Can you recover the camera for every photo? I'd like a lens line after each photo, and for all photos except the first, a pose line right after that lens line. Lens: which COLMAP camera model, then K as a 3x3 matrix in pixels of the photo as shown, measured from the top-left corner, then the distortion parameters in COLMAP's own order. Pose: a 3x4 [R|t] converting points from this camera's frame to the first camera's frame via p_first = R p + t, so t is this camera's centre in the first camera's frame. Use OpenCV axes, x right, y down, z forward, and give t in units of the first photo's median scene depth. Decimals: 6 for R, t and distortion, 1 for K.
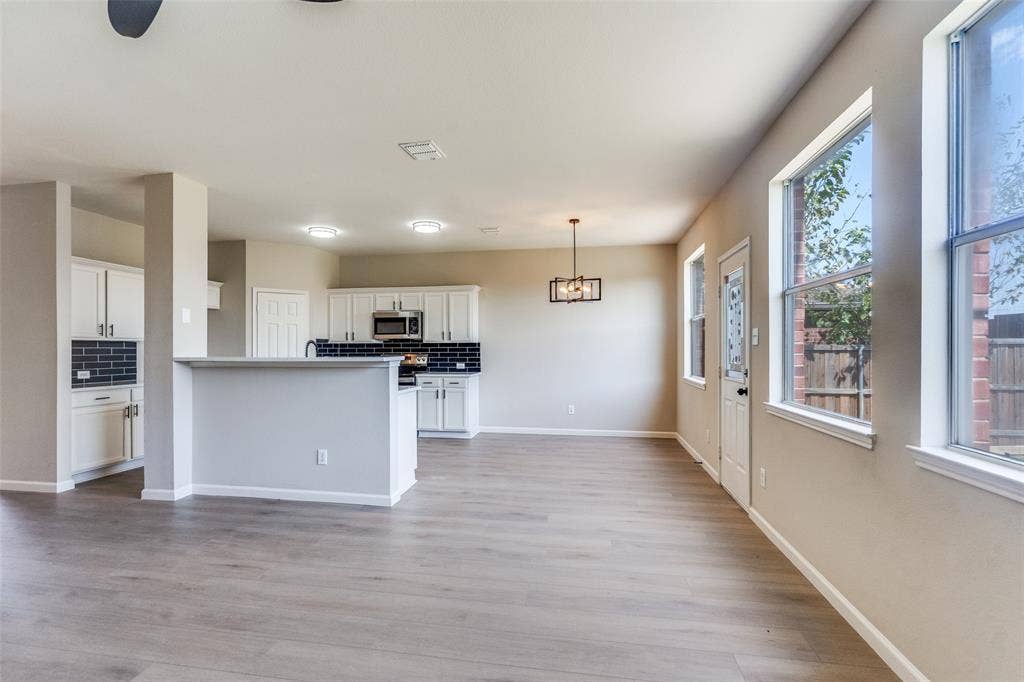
lens RADIAL K [[500.6, 0, 502.8], [0, 500.6, 348.7], [0, 0, 1]] dist [-0.006778, -0.000777]
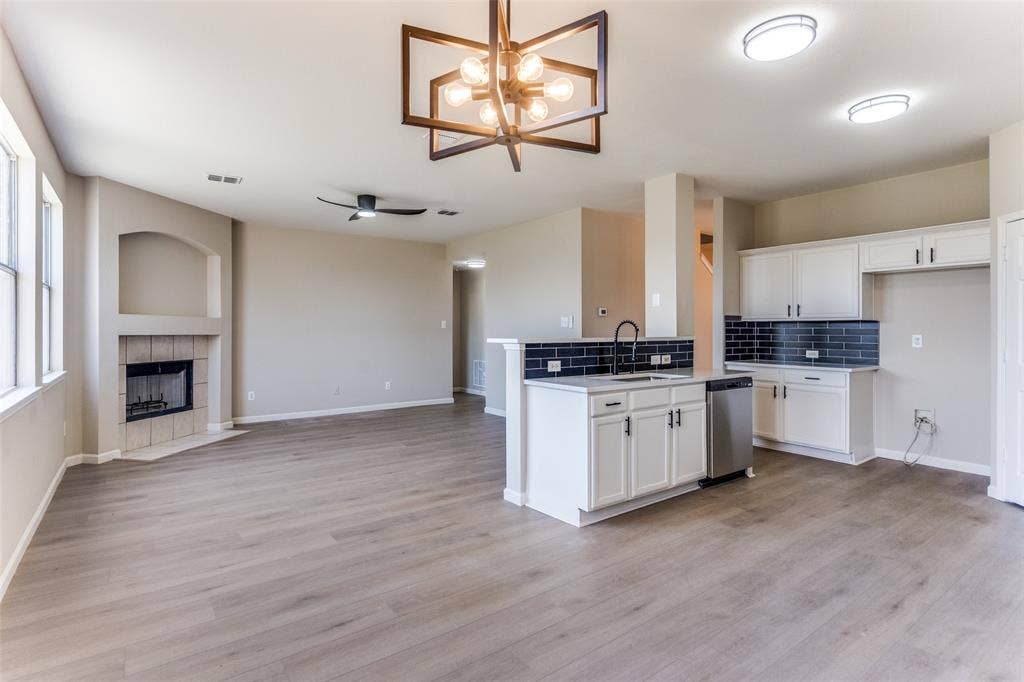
lens RADIAL K [[500.6, 0, 510.2], [0, 500.6, 329.9], [0, 0, 1]] dist [-0.006778, -0.000777]
pose [[-0.690063, 0.003266, -0.723742, 0.511569], [0.005961, 0.999982, -0.001170, 0.000732], [0.723725, -0.005122, -0.690069, 1.895622]]
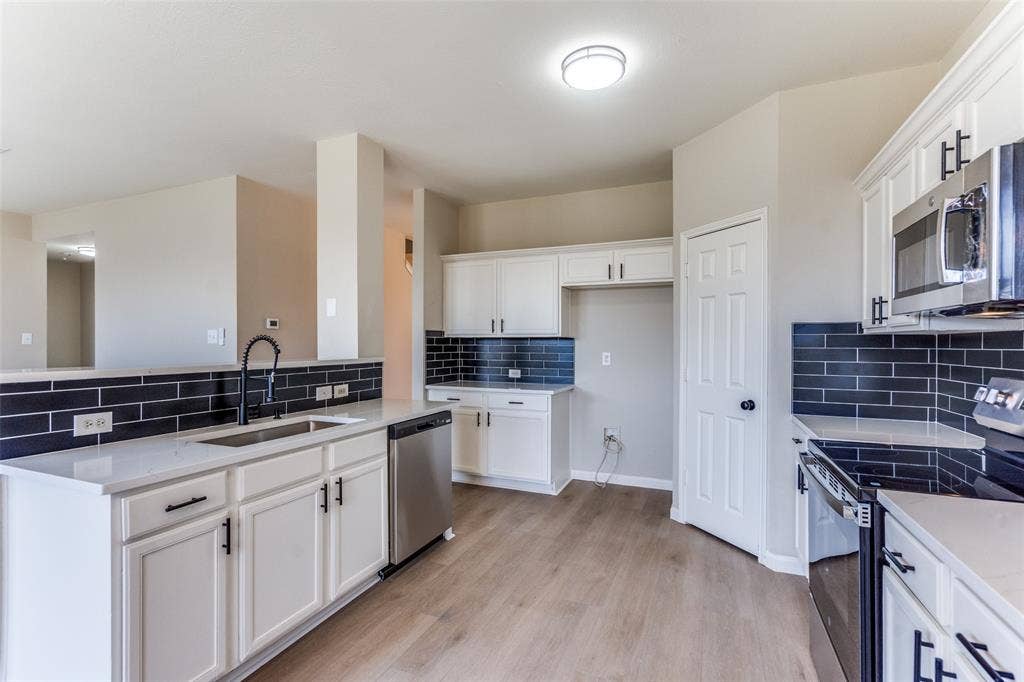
lens RADIAL K [[500.6, 0, 503.6], [0, 500.6, 344.0], [0, 0, 1]] dist [-0.006778, -0.000777]
pose [[-0.226868, 0.002638, -0.973922, 0.128309], [0.004702, 0.999988, 0.001613, -0.008174], [0.973914, -0.004213, -0.226877, 1.795008]]
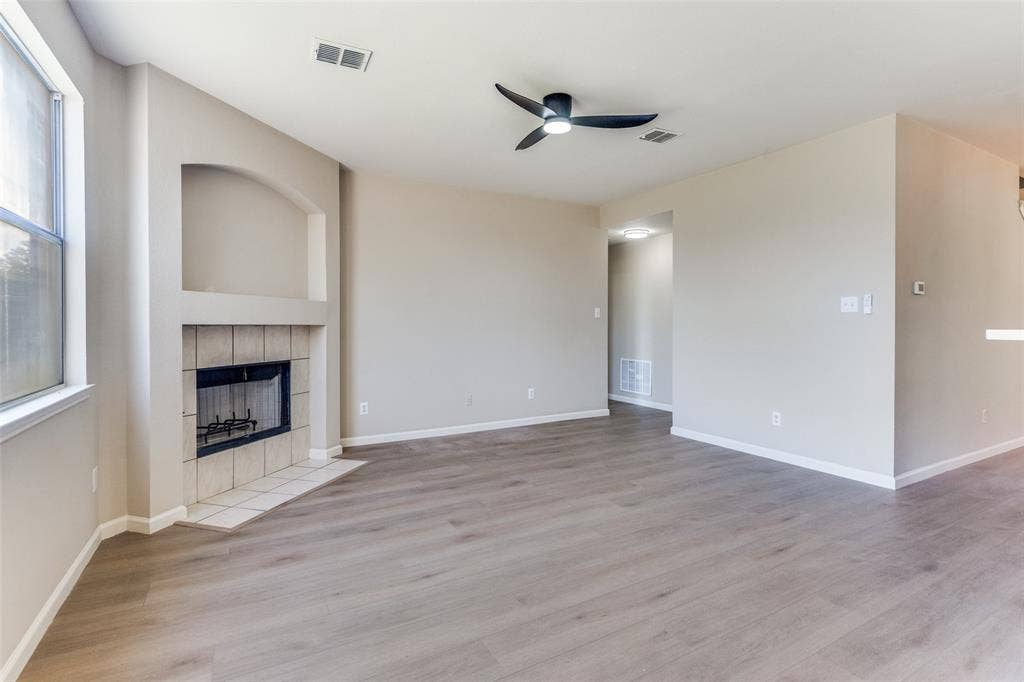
lens RADIAL K [[500.6, 0, 522.1], [0, 500.6, 328.3], [0, 0, 1]] dist [-0.006778, -0.000777]
pose [[-0.772308, 0.010039, -0.635170, 0.348637], [0.005769, 0.999945, 0.008790, 0.010792], [0.635223, 0.003124, -0.772323, 1.175863]]
